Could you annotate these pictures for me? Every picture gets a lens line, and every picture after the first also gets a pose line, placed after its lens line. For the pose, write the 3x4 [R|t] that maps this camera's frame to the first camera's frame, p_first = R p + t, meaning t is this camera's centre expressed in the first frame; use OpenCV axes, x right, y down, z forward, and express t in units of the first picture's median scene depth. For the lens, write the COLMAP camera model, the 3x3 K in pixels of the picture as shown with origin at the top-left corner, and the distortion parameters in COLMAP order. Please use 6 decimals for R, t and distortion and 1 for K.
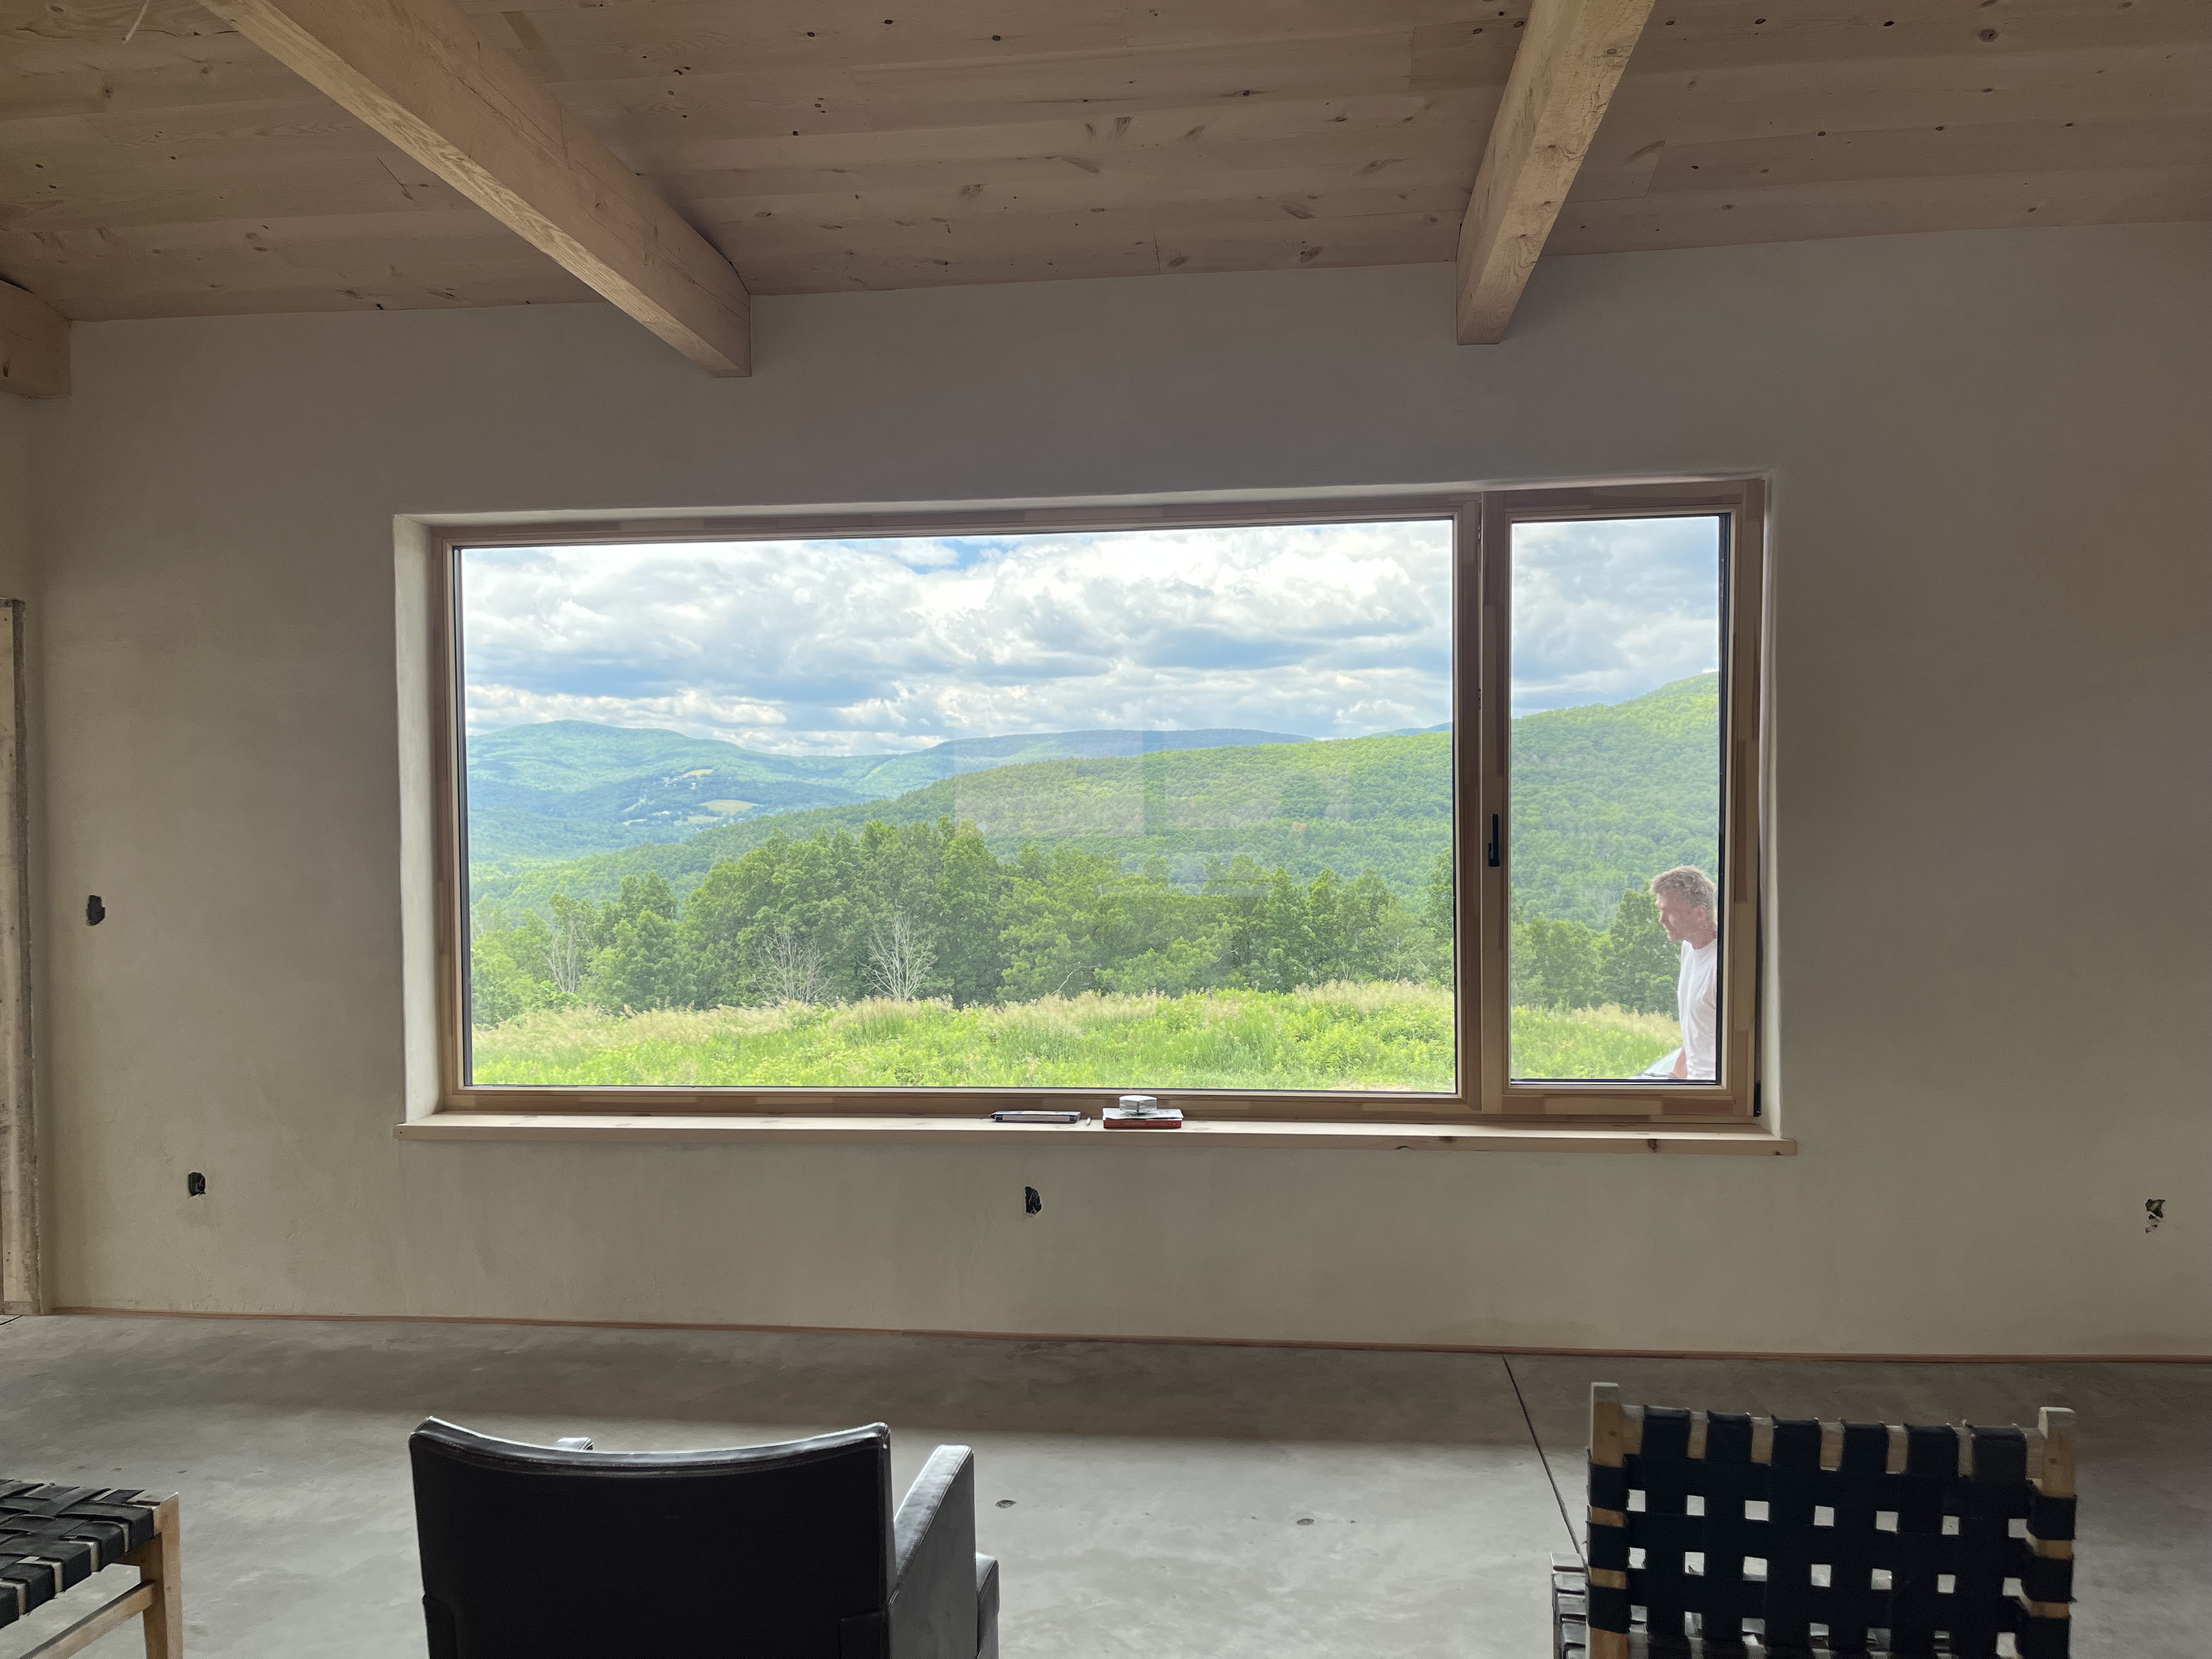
lens RADIAL K [[1676.6, 0, 1098.7], [0, 1676.6, 832.0], [0, 0, 1]] dist [0.034505, -0.010051]
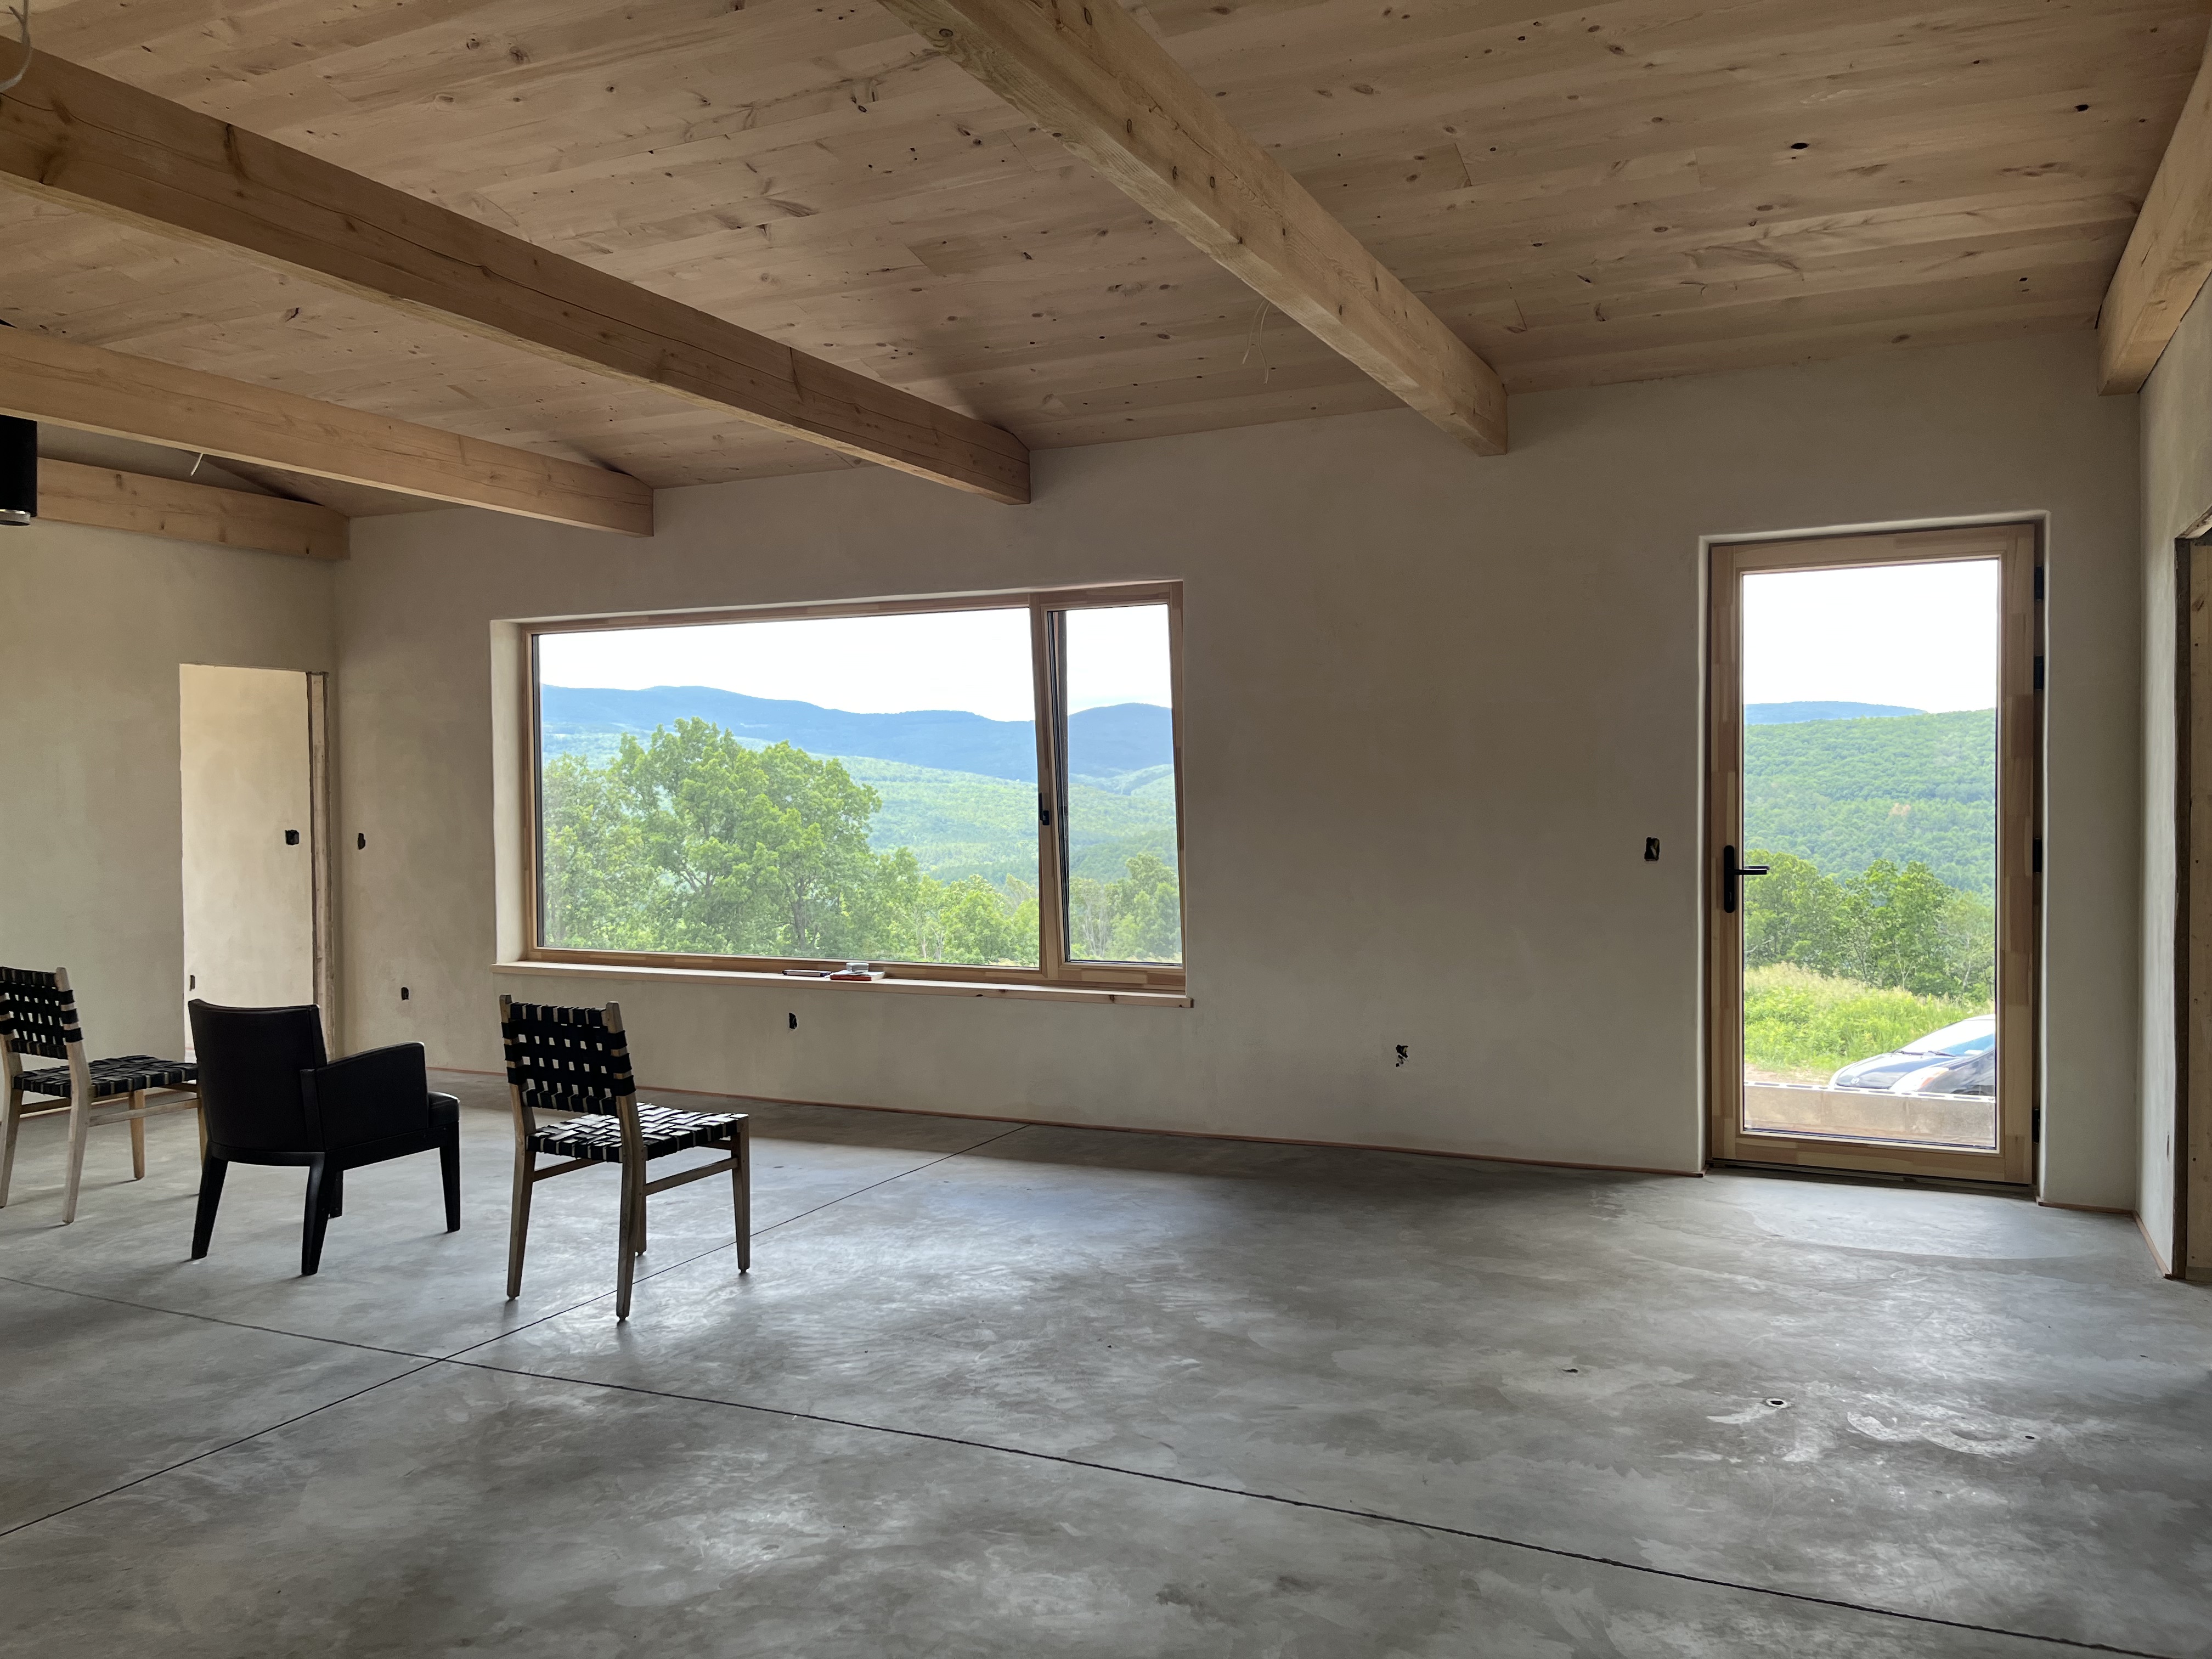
lens RADIAL K [[1676.6, 0, 1093.0], [0, 1676.6, 826.2], [0, 0, 1]] dist [0.034505, -0.010051]
pose [[0.947193, 0.011964, -0.320440, 0.768437], [-0.008952, 0.999901, 0.010869, 0.003675], [0.320539, -0.007427, 0.947206, -0.485450]]
